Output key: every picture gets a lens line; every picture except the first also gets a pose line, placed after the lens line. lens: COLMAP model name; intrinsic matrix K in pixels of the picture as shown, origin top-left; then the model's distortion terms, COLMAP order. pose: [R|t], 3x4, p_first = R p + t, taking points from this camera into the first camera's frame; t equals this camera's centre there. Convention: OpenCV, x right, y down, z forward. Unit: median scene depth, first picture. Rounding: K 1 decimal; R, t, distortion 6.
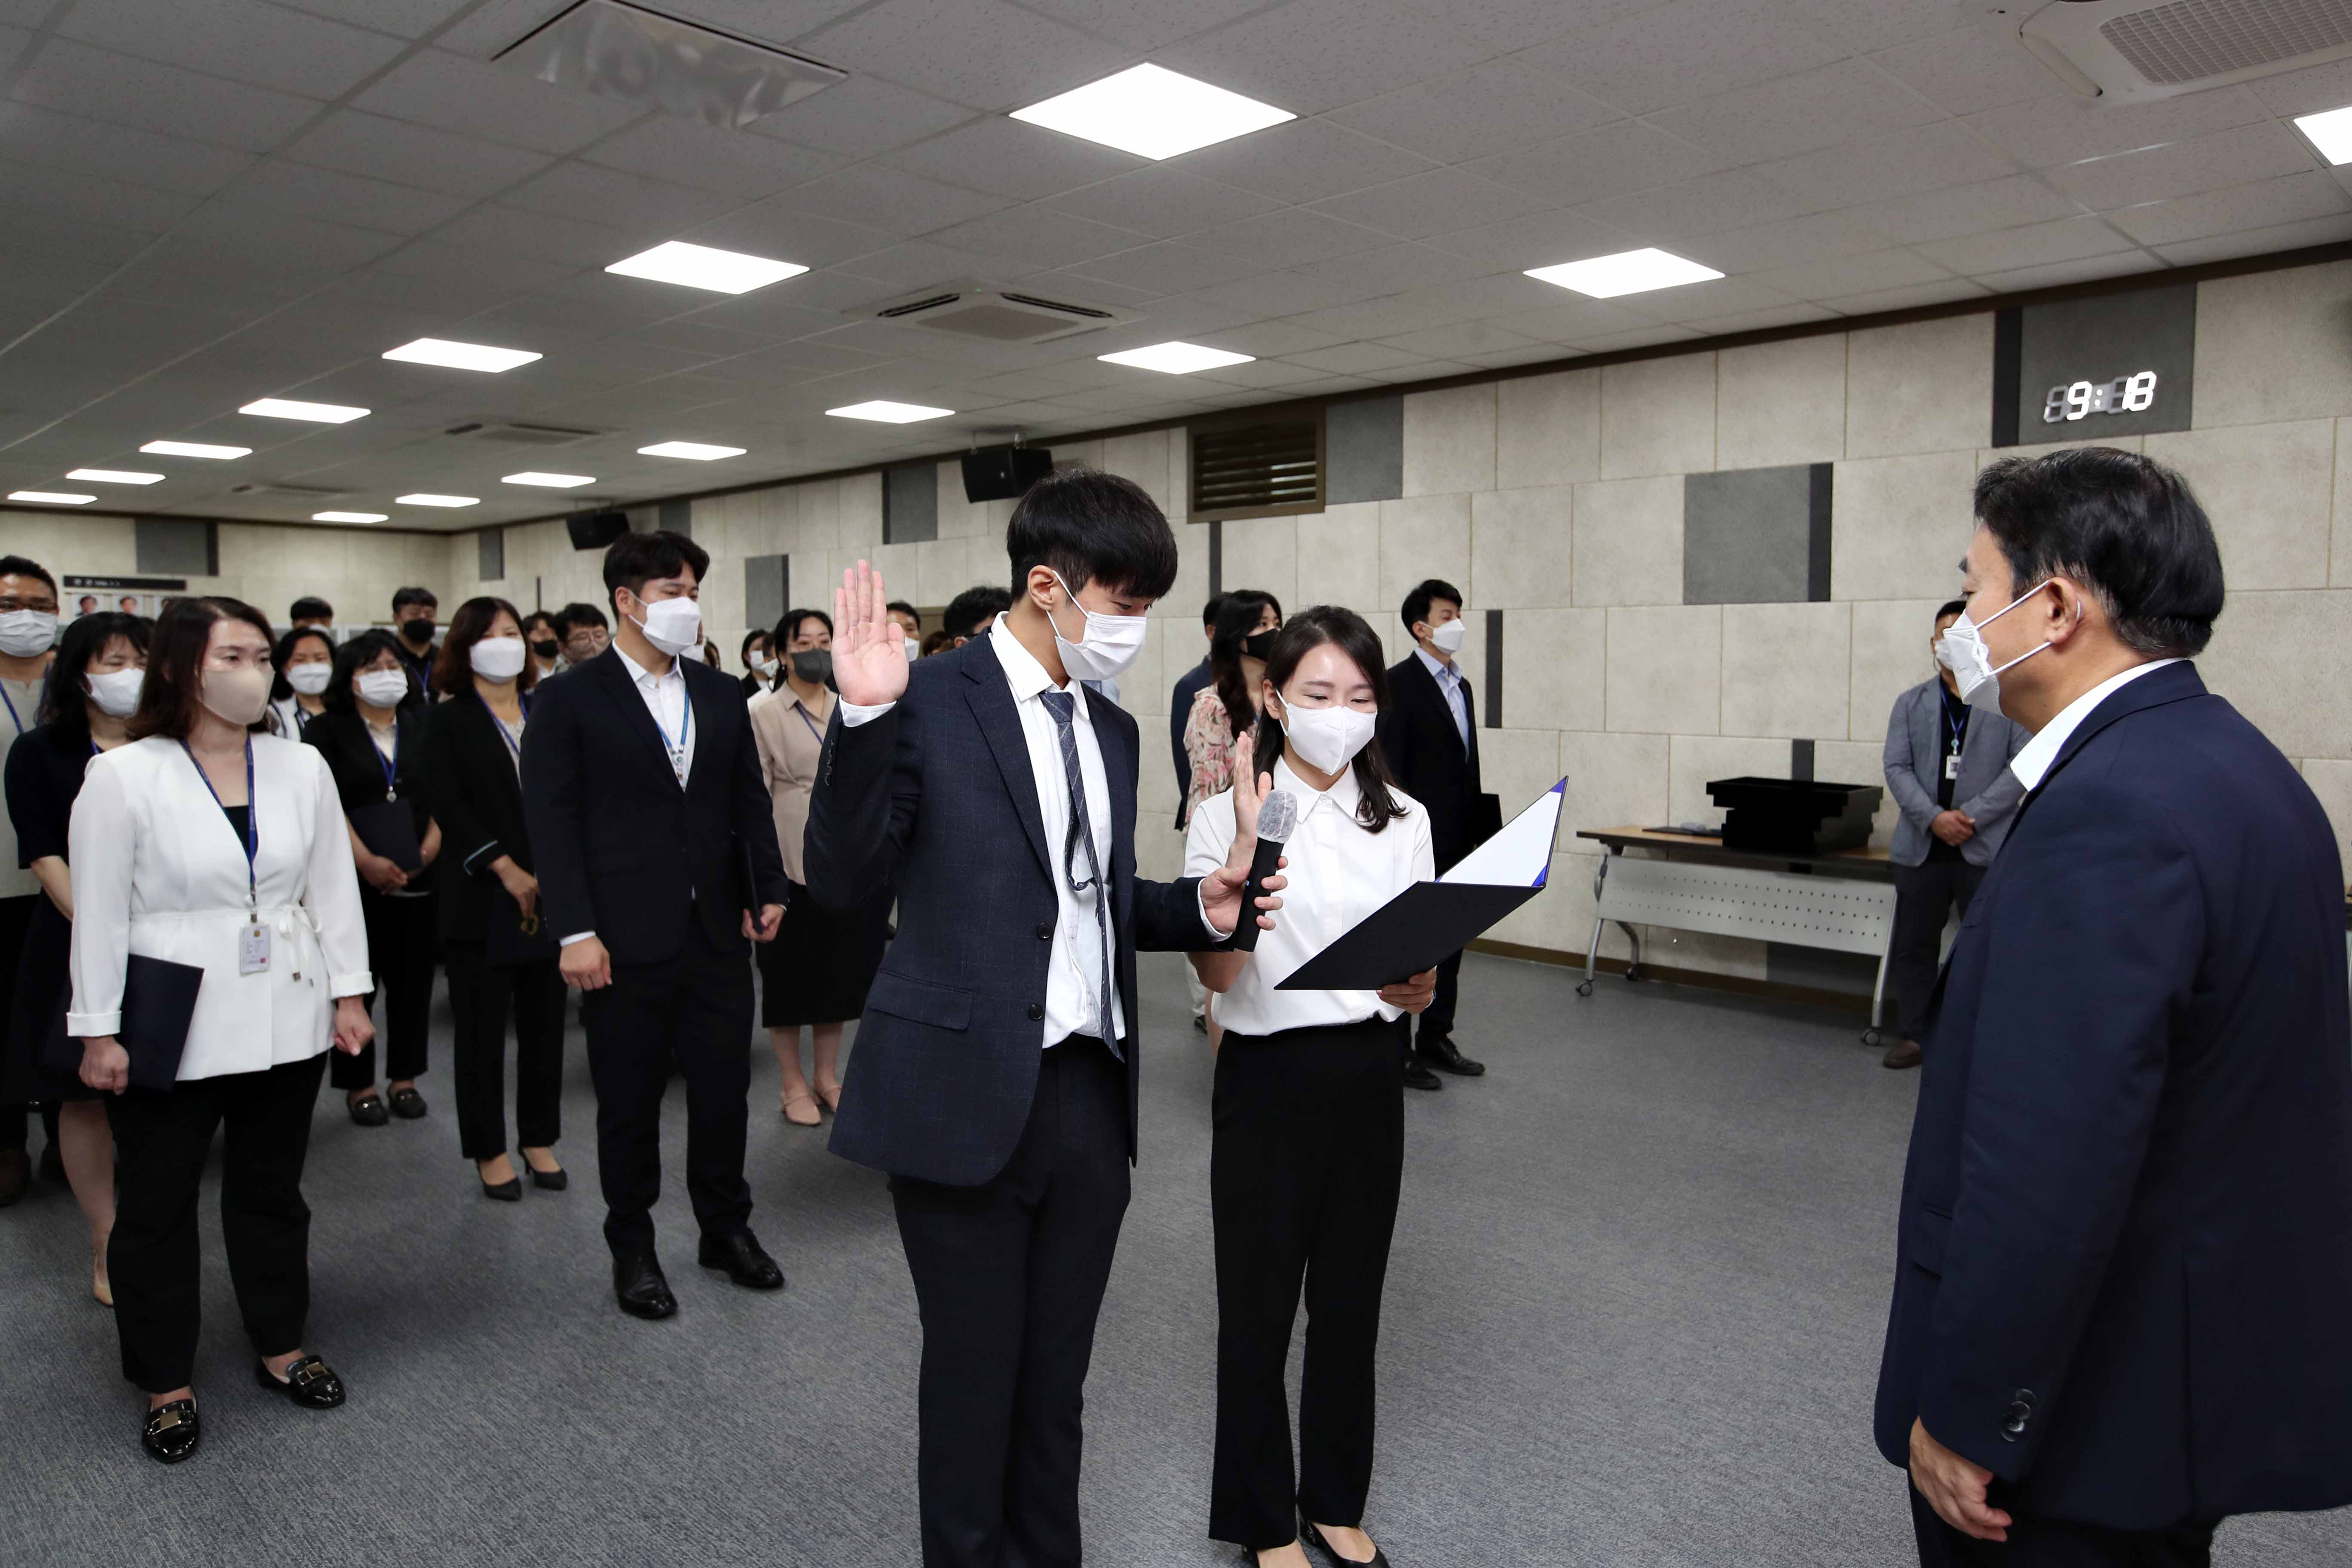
lens RADIAL K [[1610.6, 0, 1169.5], [0, 1610.6, 798.9], [0, 0, 1]] dist [-0.000649, 0.010846]
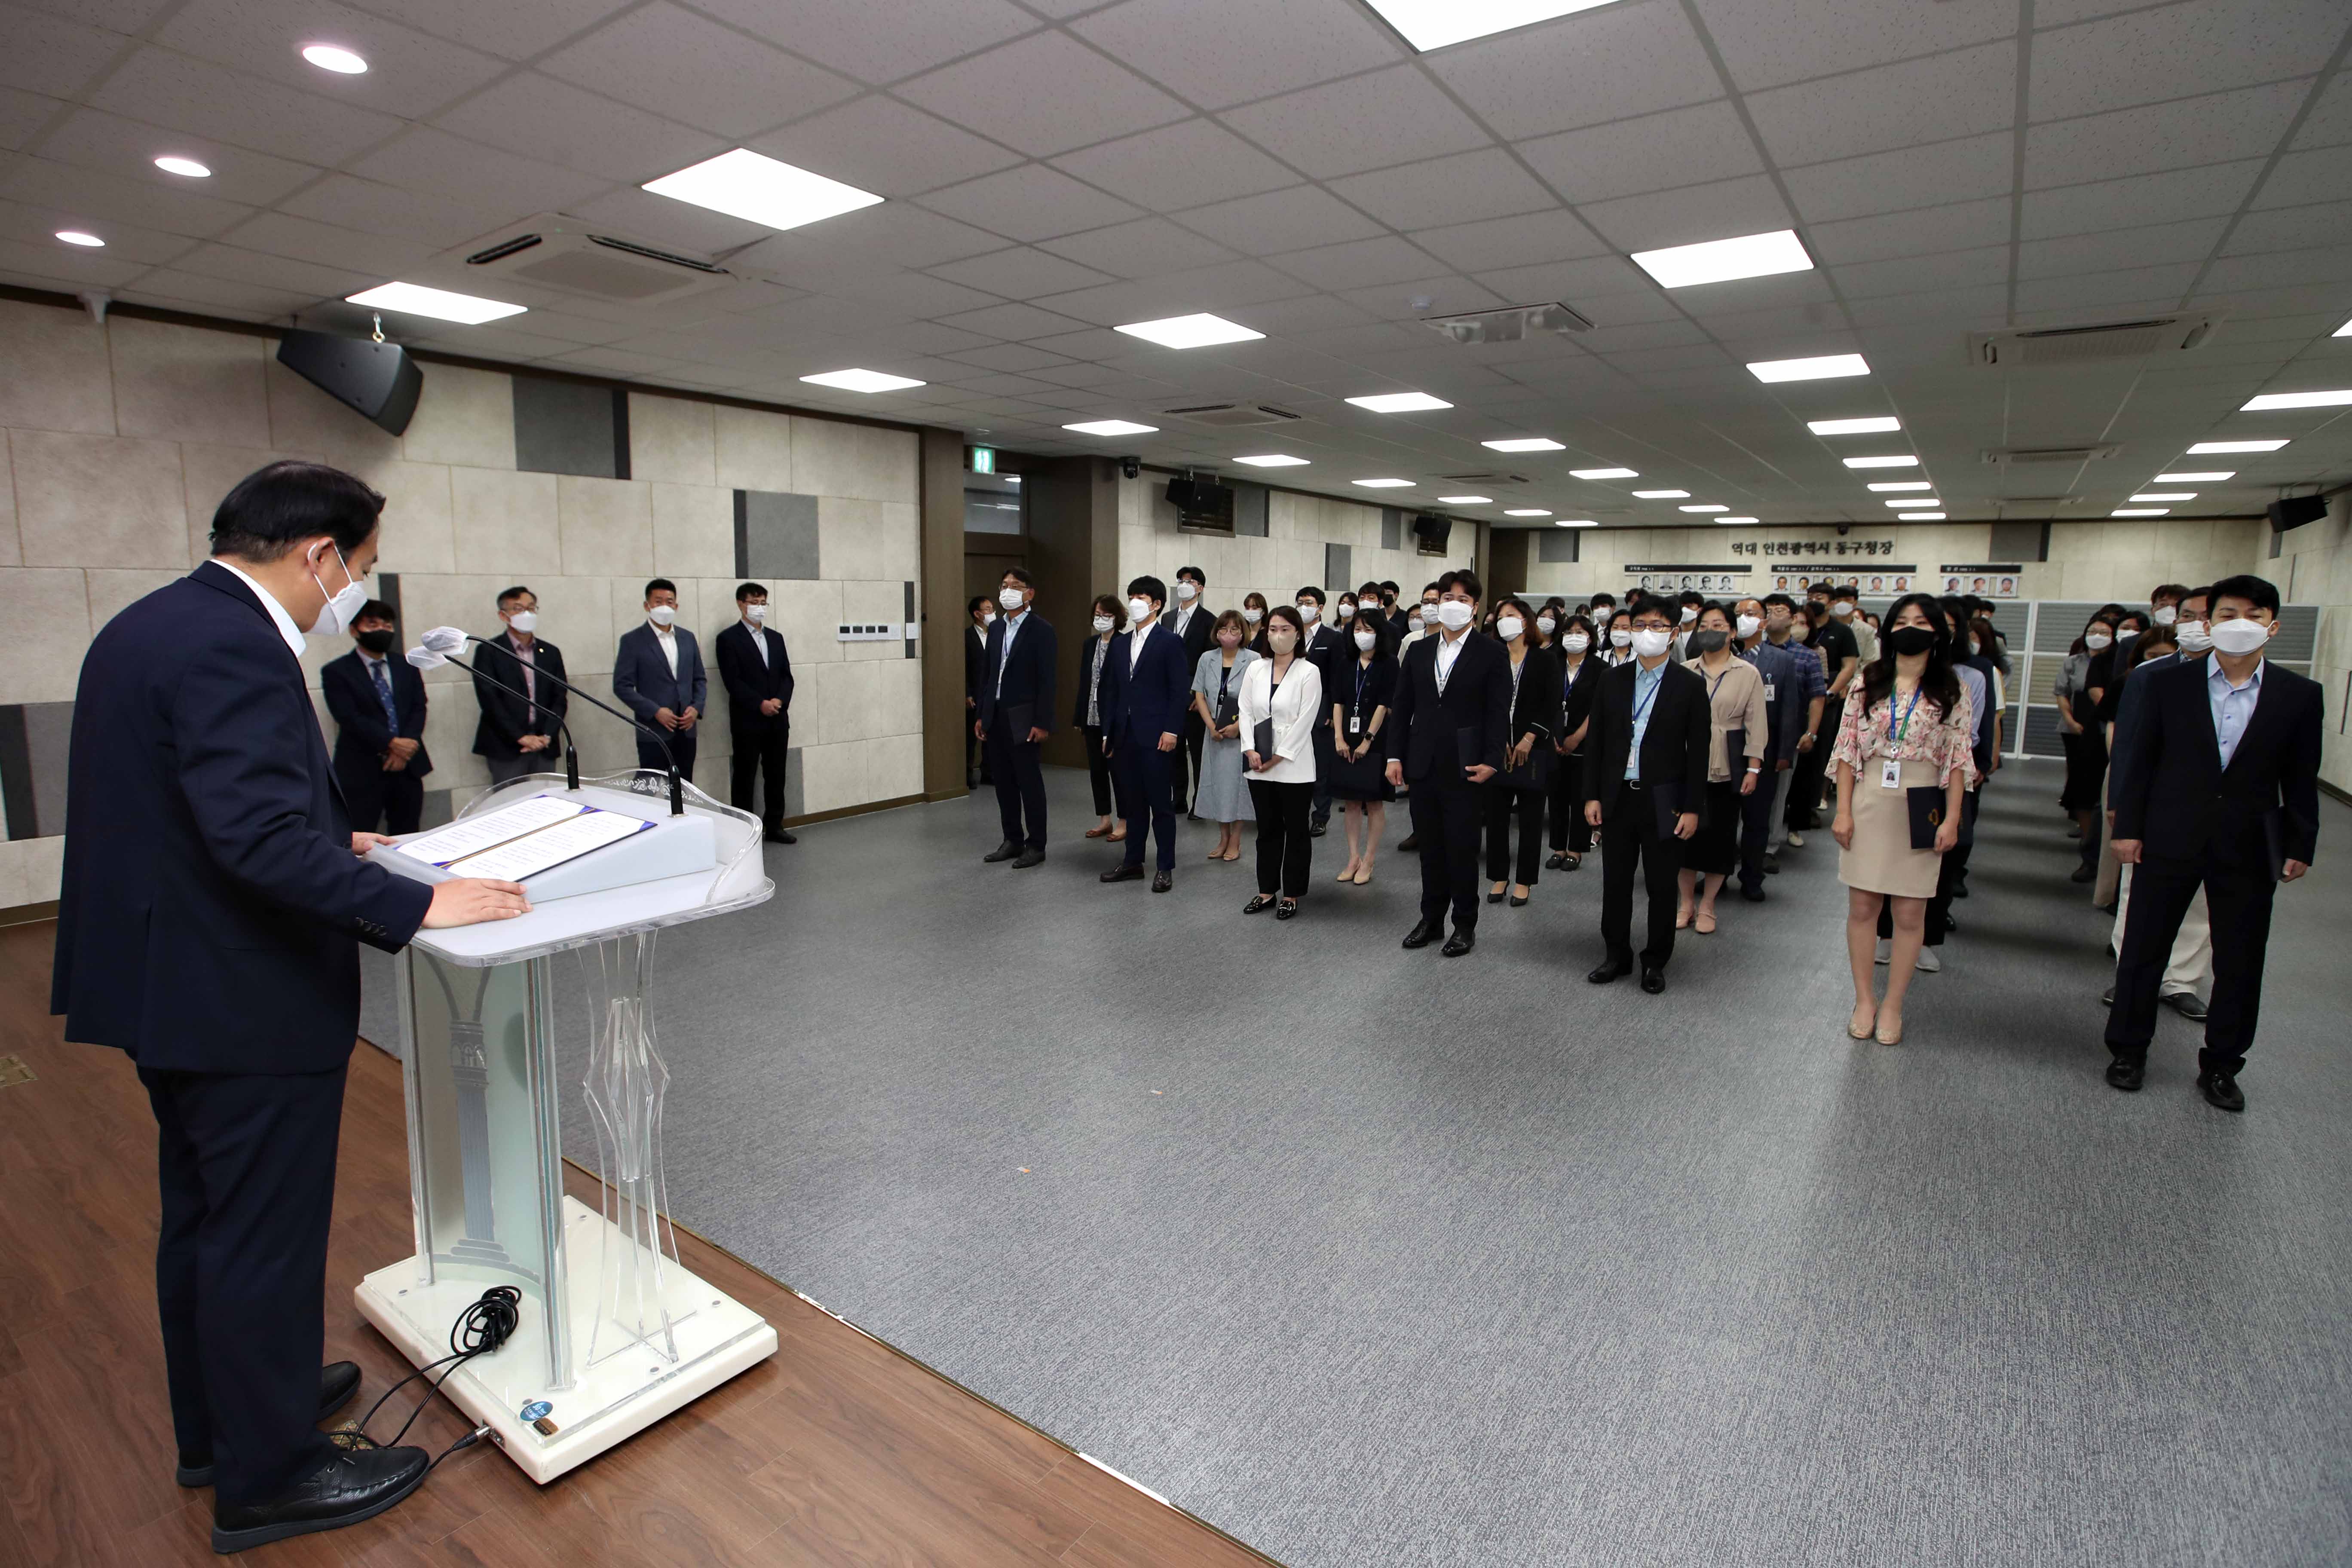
lens RADIAL K [[1150.6, 0, 1183.2], [0, 1150.6, 762.4], [0, 0, 1]] dist [-0.003660, -0.000085]
pose [[0.173836, 0.140564, -0.974691, 0.638944], [-0.097829, 0.987330, 0.124939, -0.045783], [0.979903, 0.073635, 0.185385, 0.254357]]
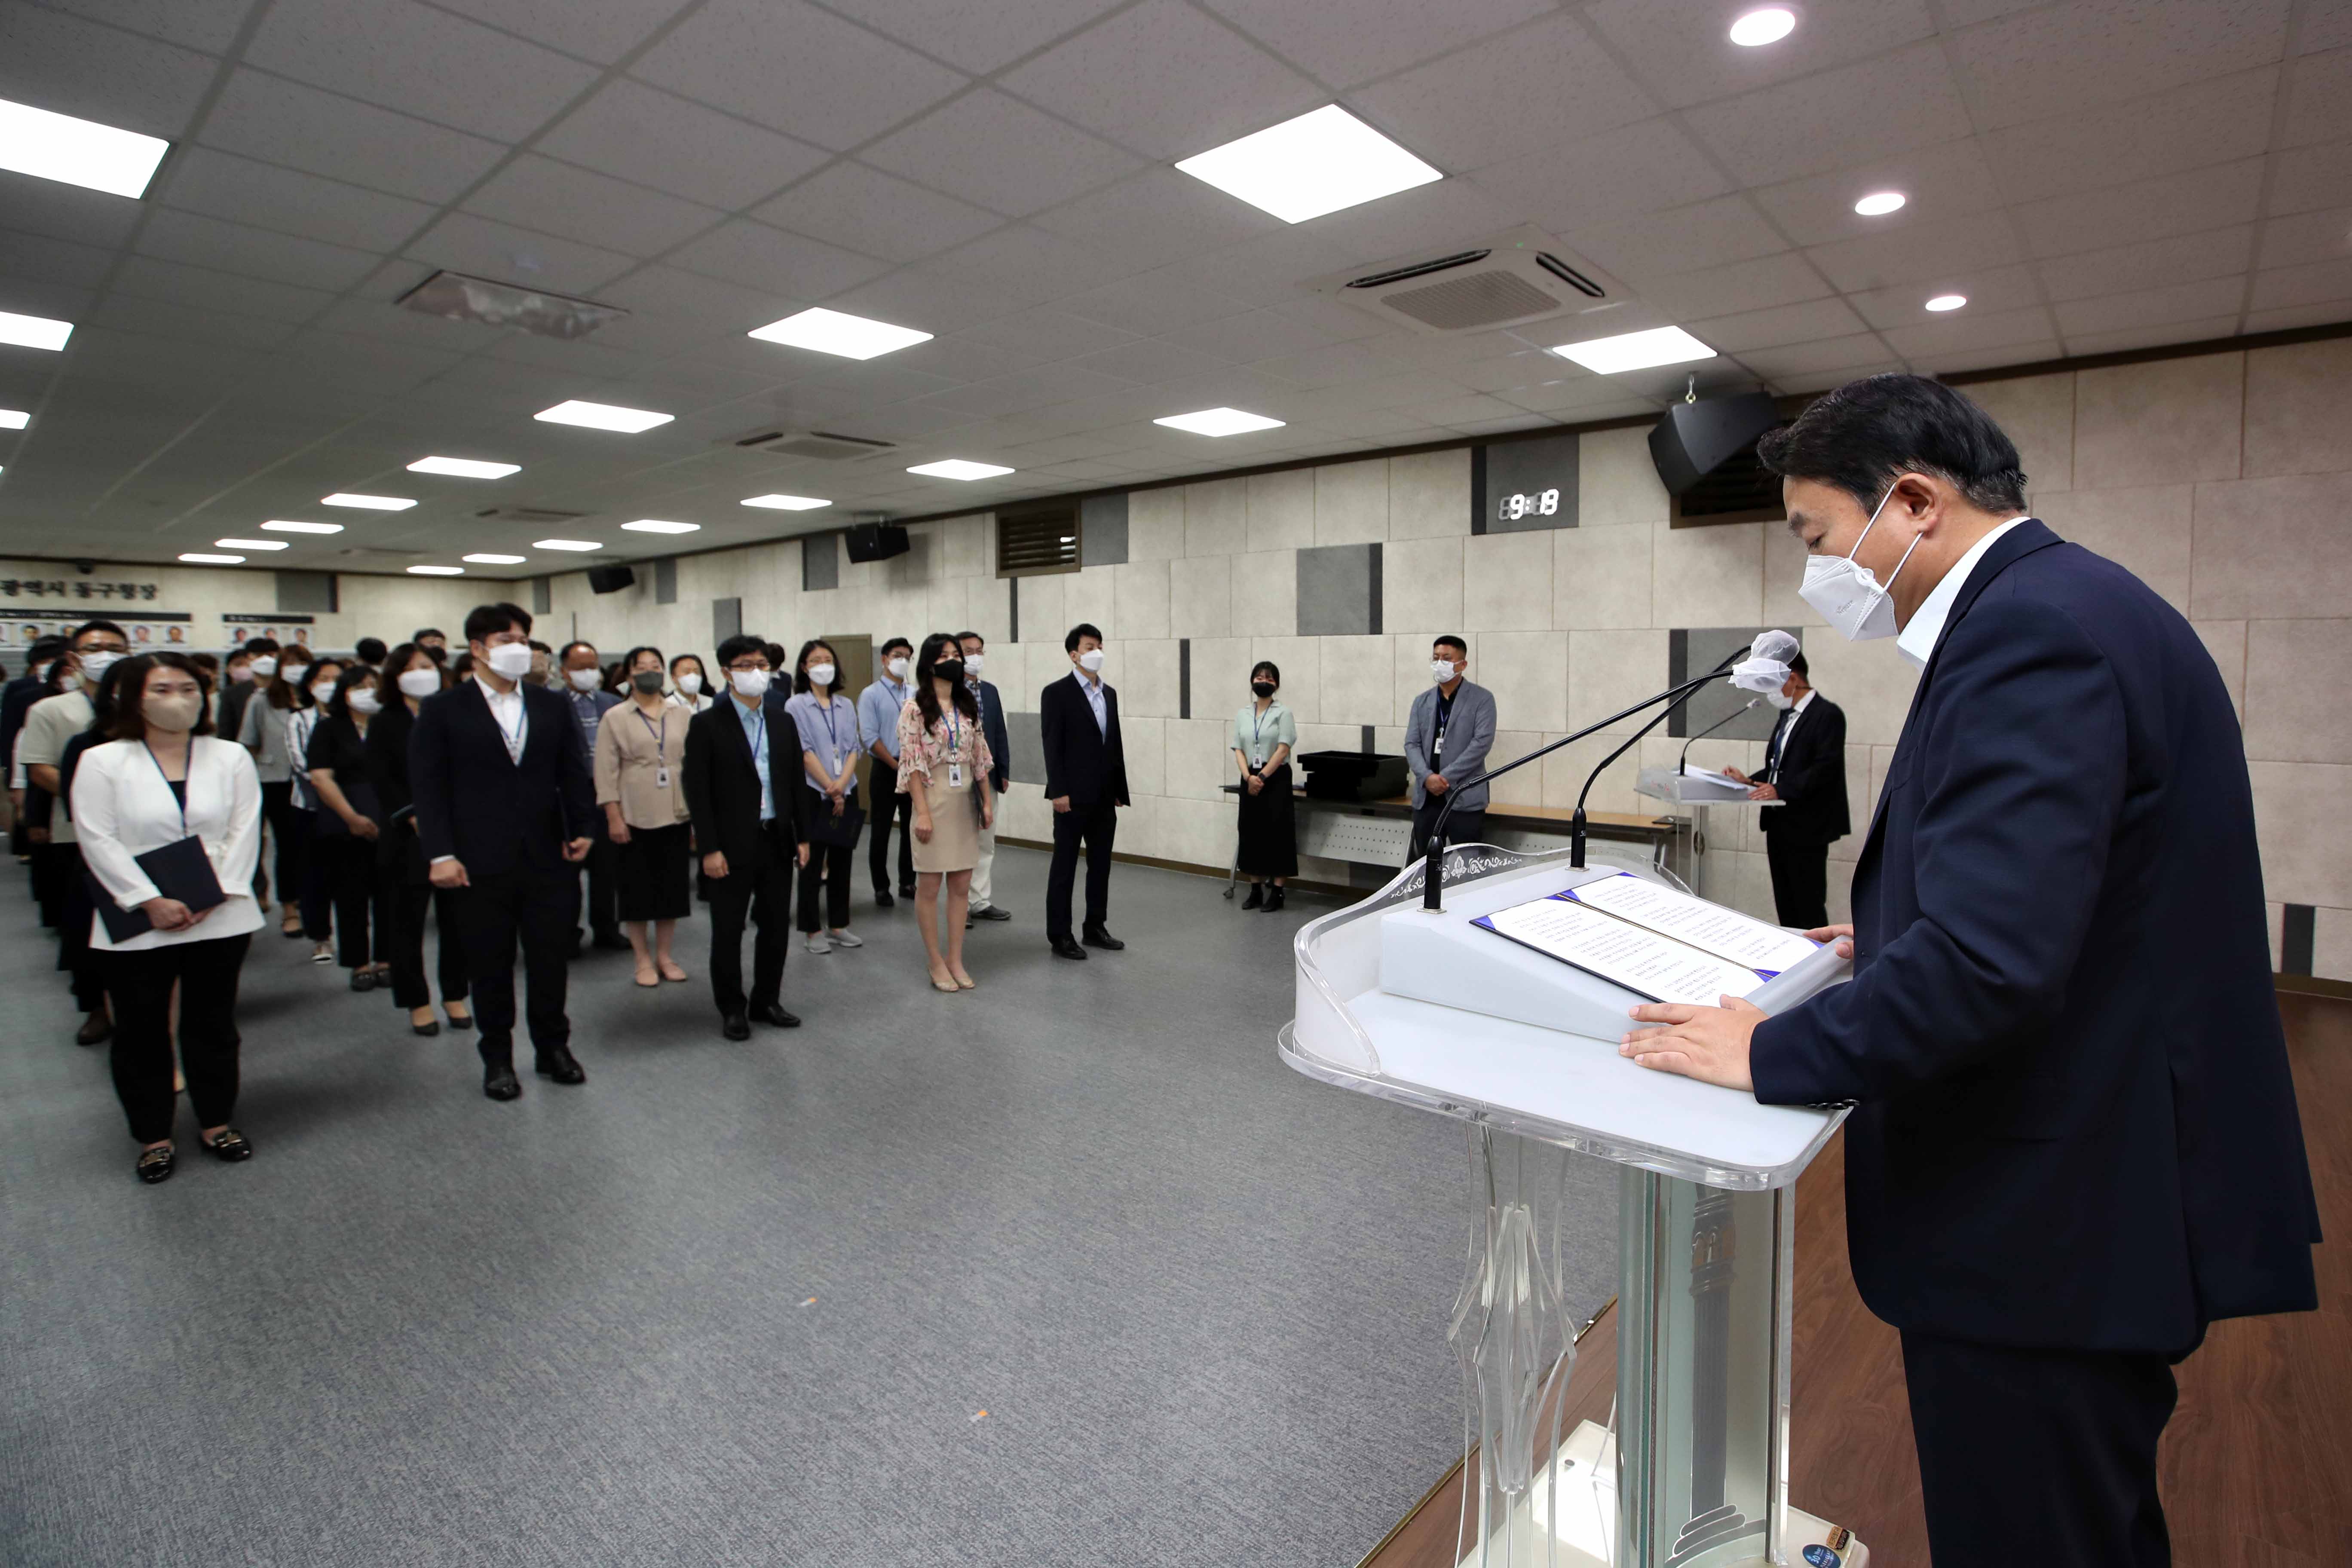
lens RADIAL K [[1192.8, 0, 1179.1], [0, 1192.8, 761.9], [0, 0, 1]] dist [-0.020342, 0.002331]
pose [[0.998356, -0.008707, 0.056652, 0.167734], [0.008988, 0.999949, -0.004712, 0.000424], [-0.056608, 0.005213, 0.998383, -0.115330]]
